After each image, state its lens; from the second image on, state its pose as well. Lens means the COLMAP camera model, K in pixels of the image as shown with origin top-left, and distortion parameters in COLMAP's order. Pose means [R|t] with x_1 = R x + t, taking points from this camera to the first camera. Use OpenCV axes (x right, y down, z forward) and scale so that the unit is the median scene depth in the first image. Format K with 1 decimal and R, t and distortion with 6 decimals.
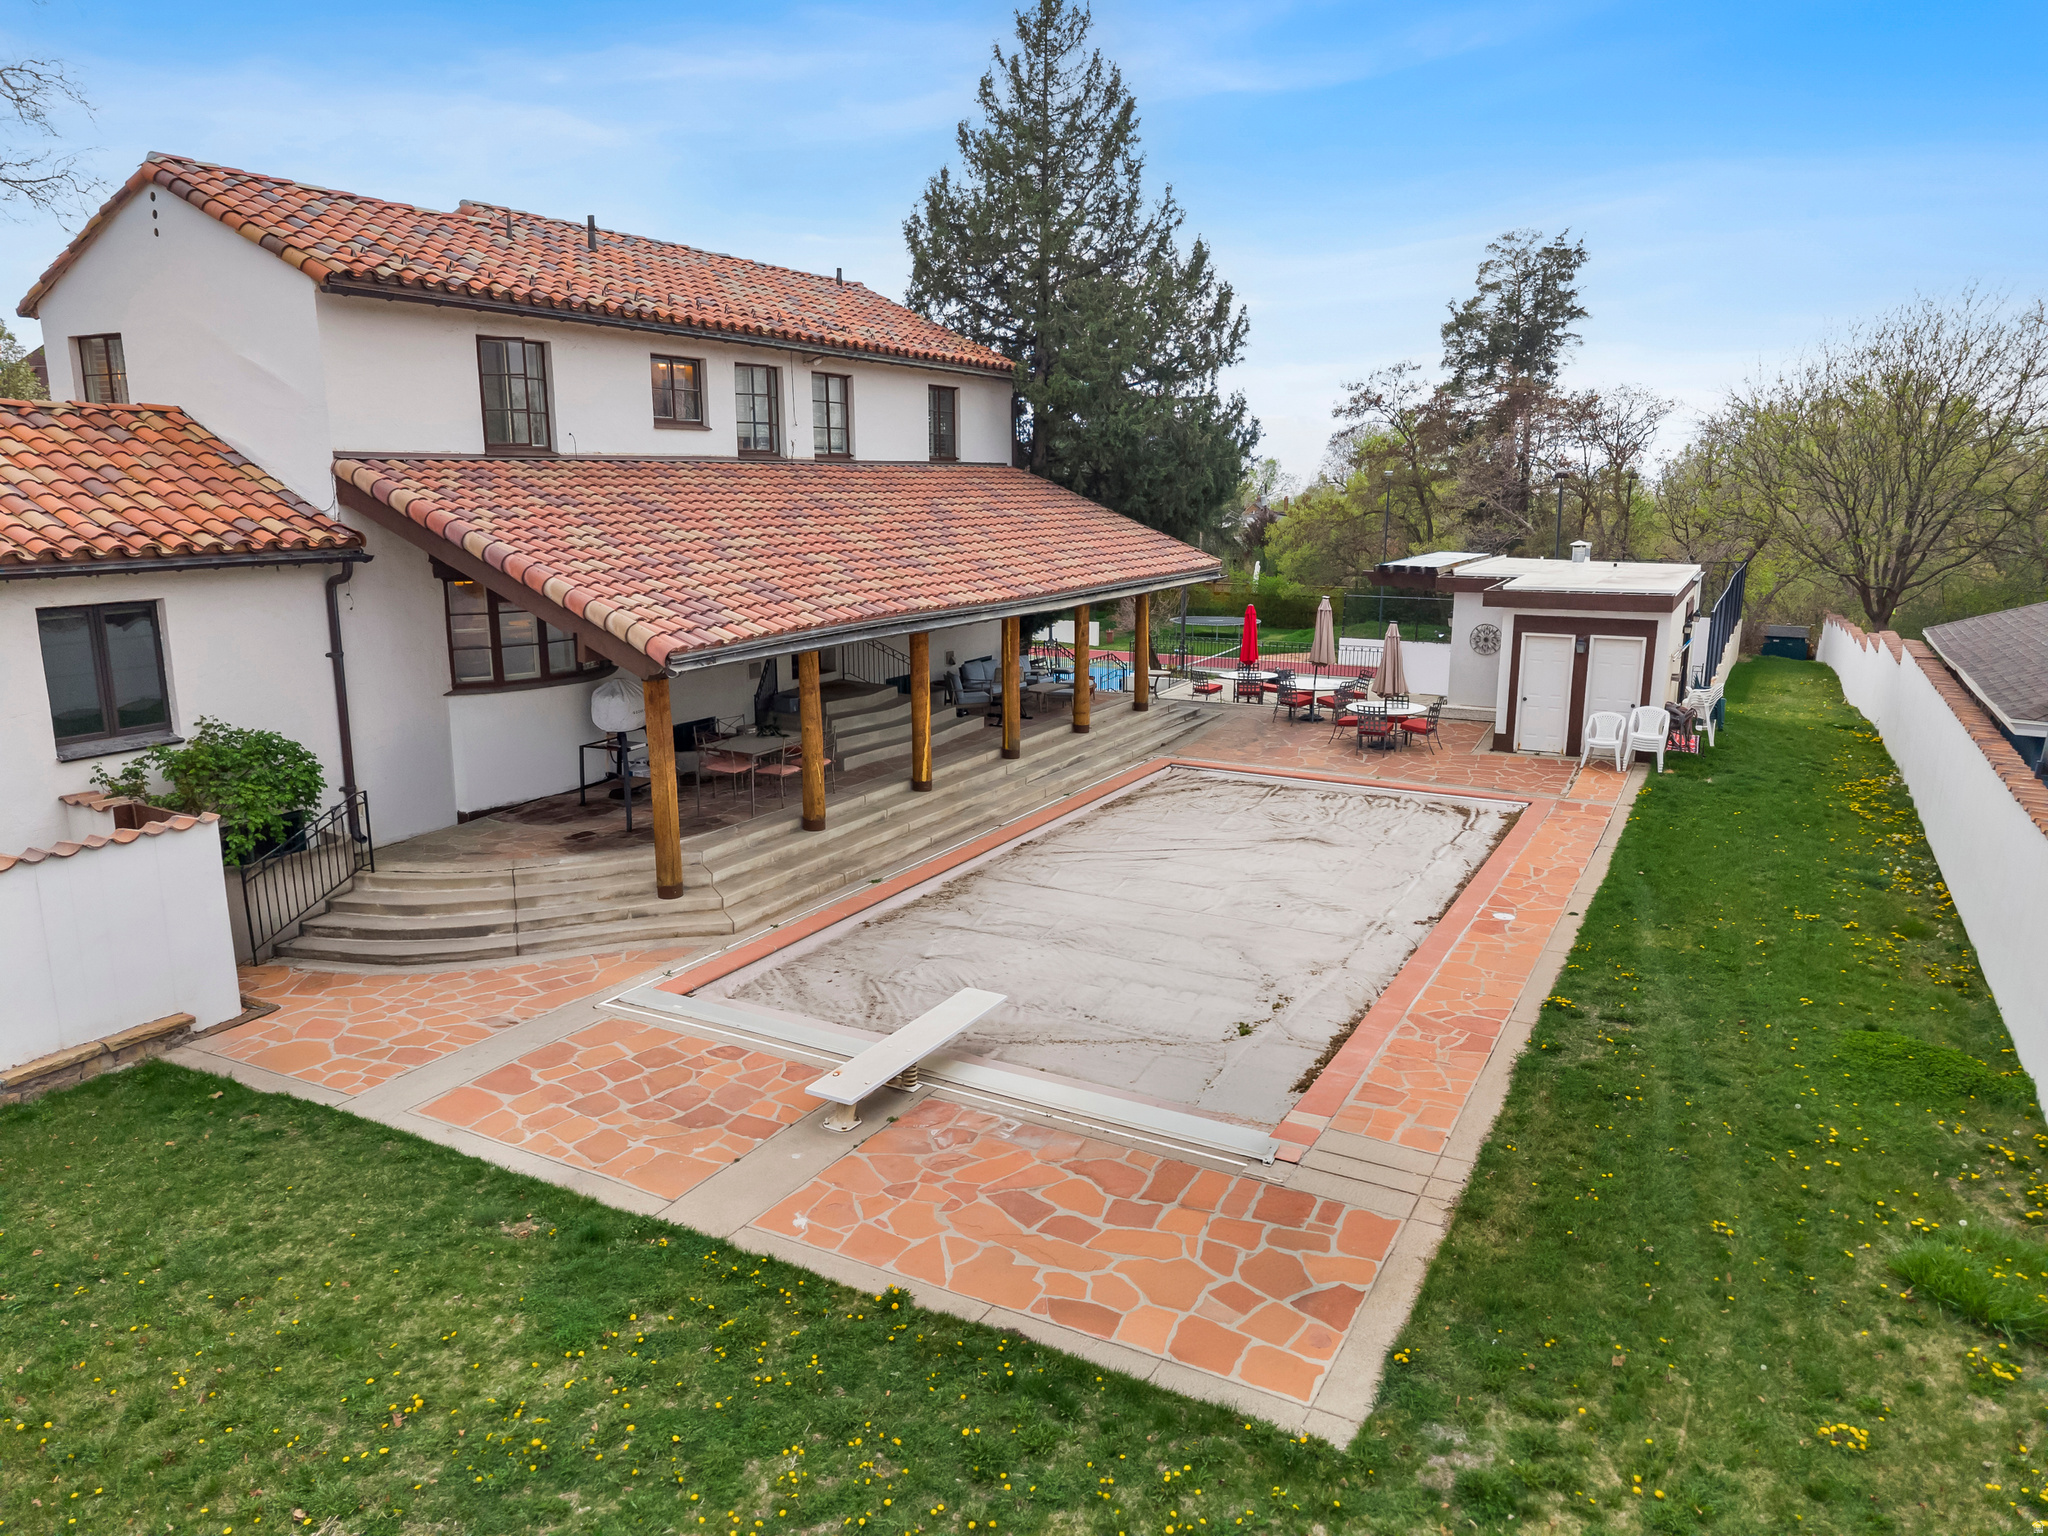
lens RADIAL K [[1370.8, 0, 1016.8], [0, 1370.8, 760.2], [0, 0, 1]] dist [0.046552, -0.030430]
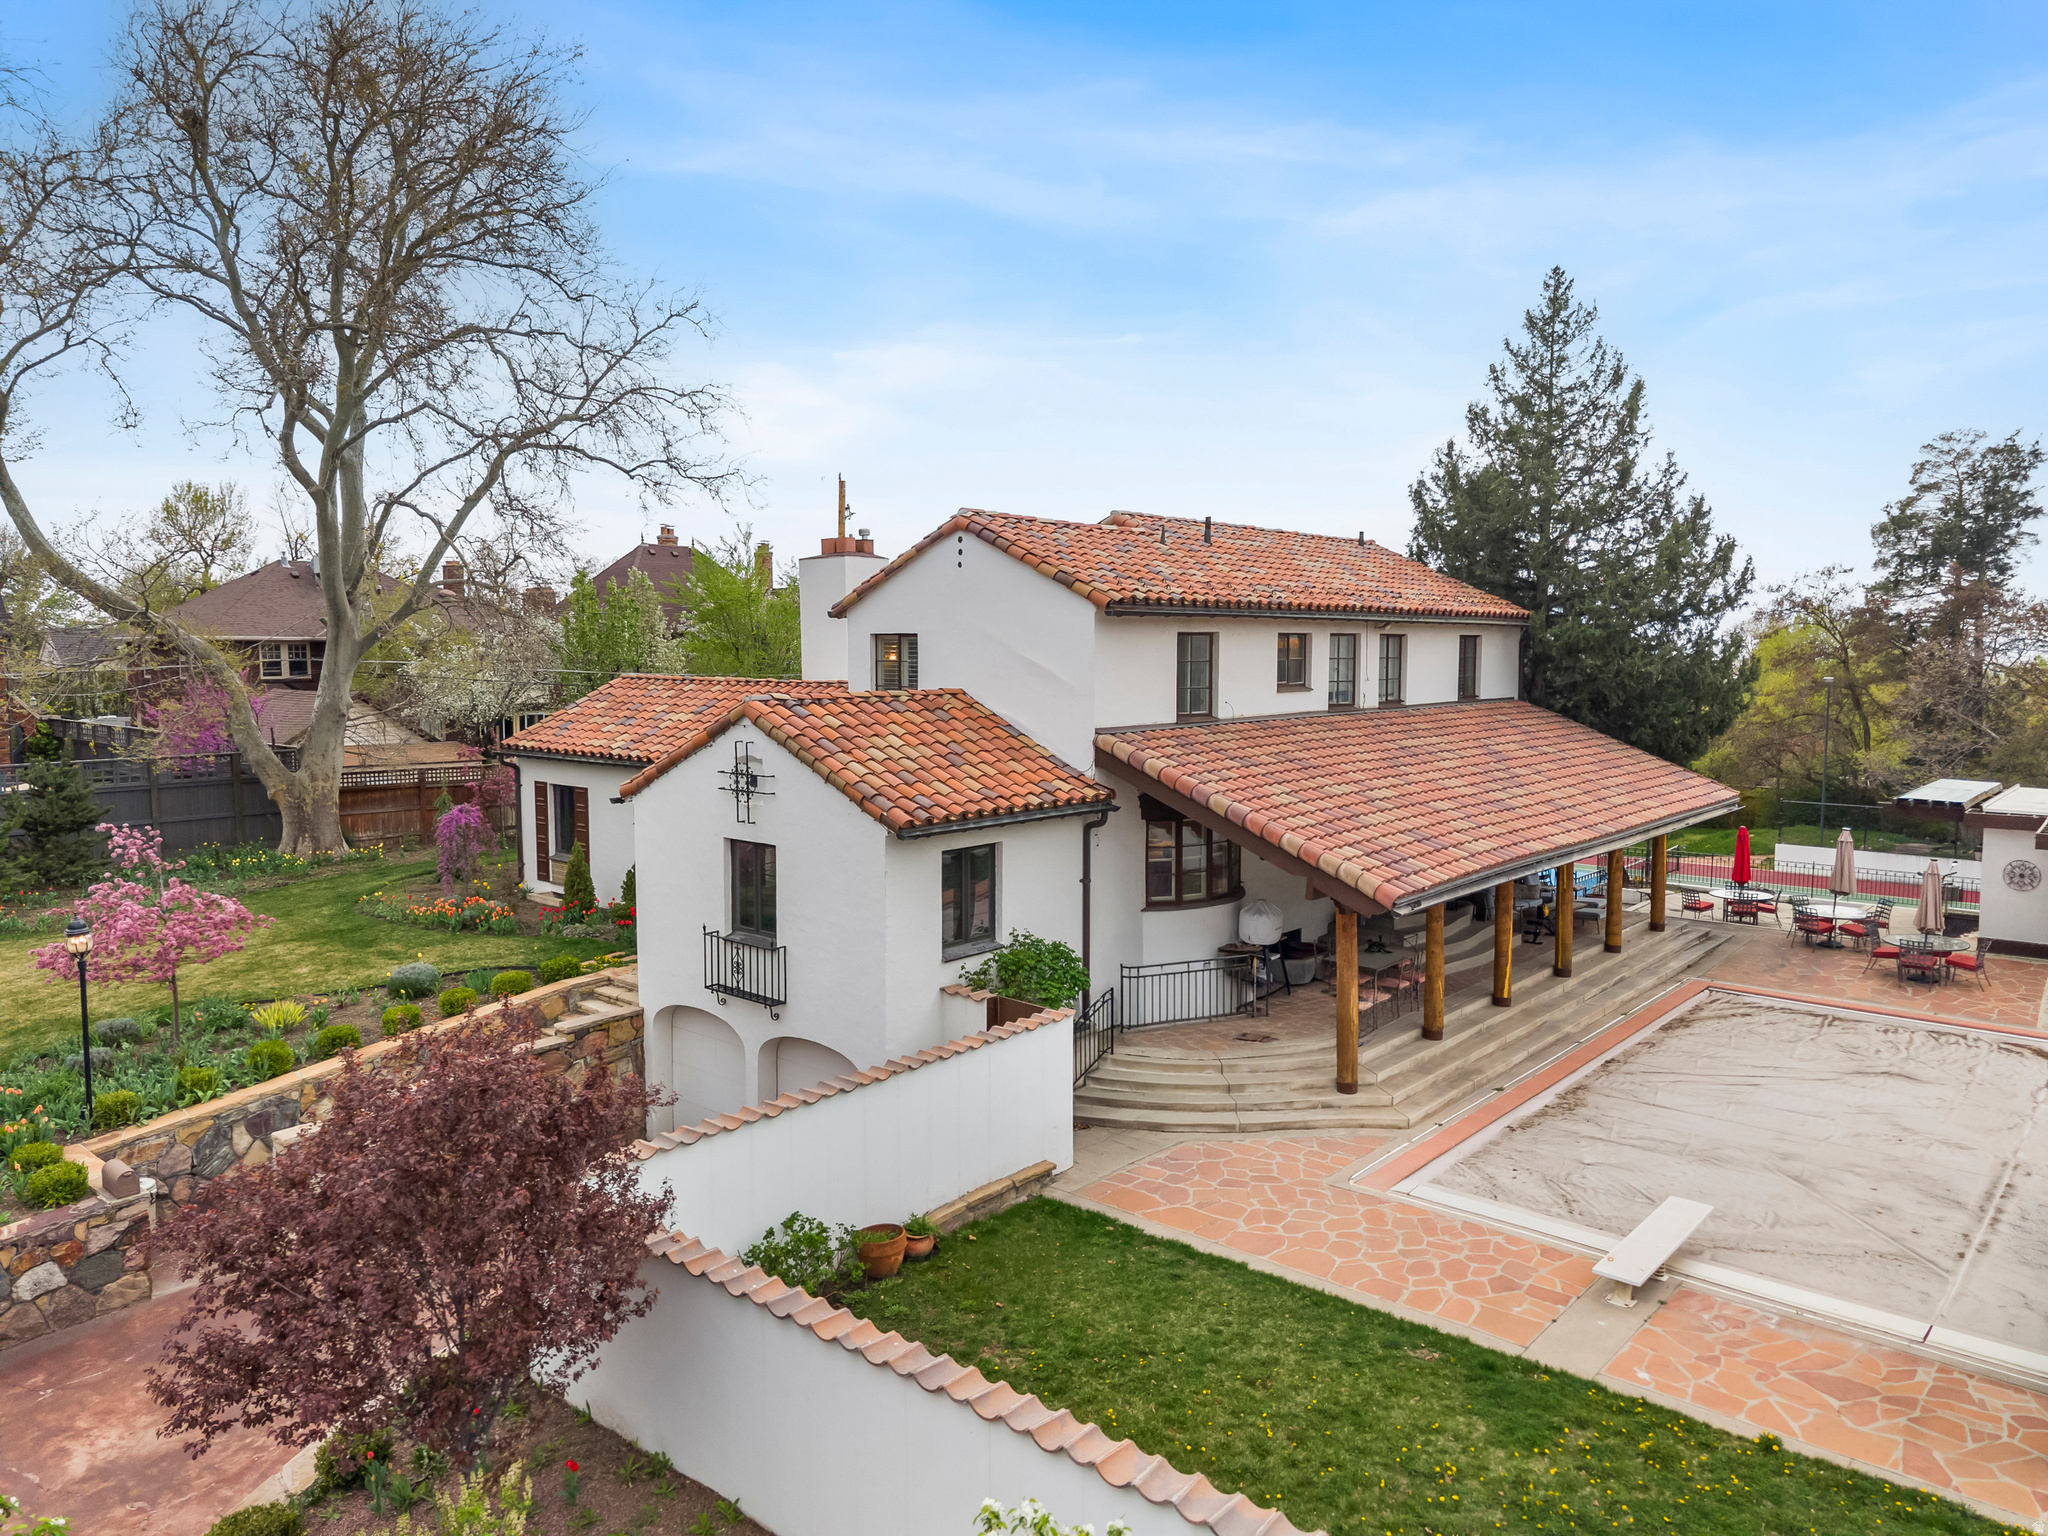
lens RADIAL K [[1370.8, 0, 1029.0], [0, 1370.8, 768.4], [0, 0, 1]] dist [0.046552, -0.030430]
pose [[0.976442, 0.017799, -0.215047, -0.236524], [-0.042725, 0.992809, -0.111822, -0.031596], [0.211510, 0.118376, 0.970181, -0.237707]]
